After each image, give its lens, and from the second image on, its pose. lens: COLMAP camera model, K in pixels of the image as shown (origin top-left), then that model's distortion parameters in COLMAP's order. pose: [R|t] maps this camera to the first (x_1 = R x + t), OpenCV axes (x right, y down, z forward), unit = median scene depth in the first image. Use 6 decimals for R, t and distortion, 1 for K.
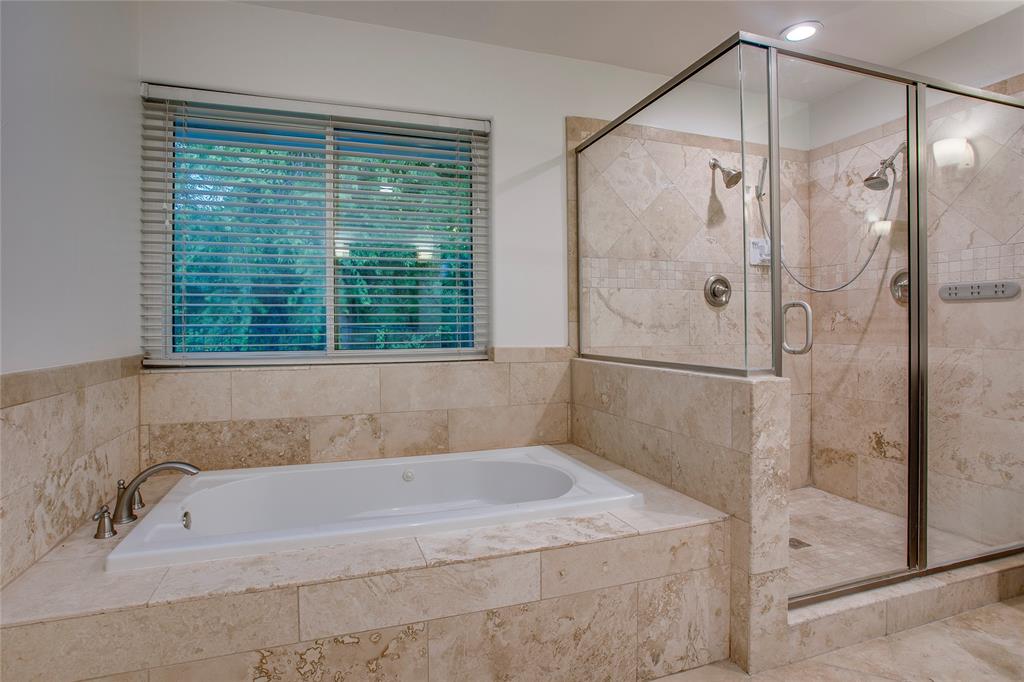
lens RADIAL K [[522.9, 0, 498.1], [0, 522.9, 342.9], [0, 0, 1]] dist [-0.057979, 0.031916]
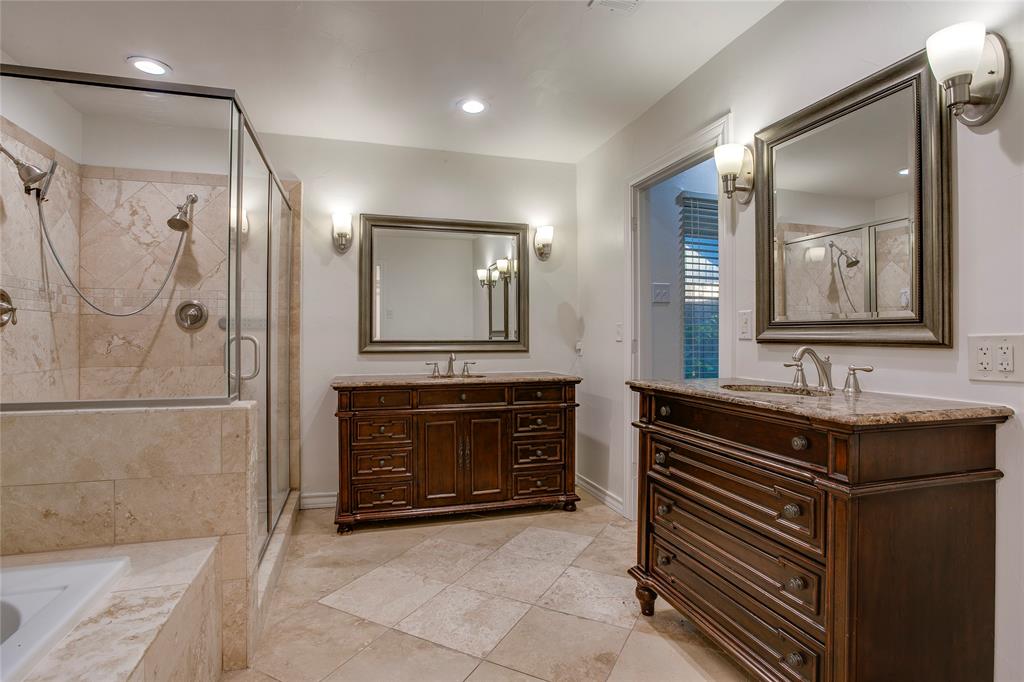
lens RADIAL K [[522.9, 0, 498.1], [0, 522.9, 342.9], [0, 0, 1]] dist [-0.057979, 0.031916]
pose [[0.049524, -0.005349, 0.998759, -0.469365], [0.028665, 0.999581, 0.003933, -0.041632], [-0.998362, 0.028434, 0.049656, 0.298293]]
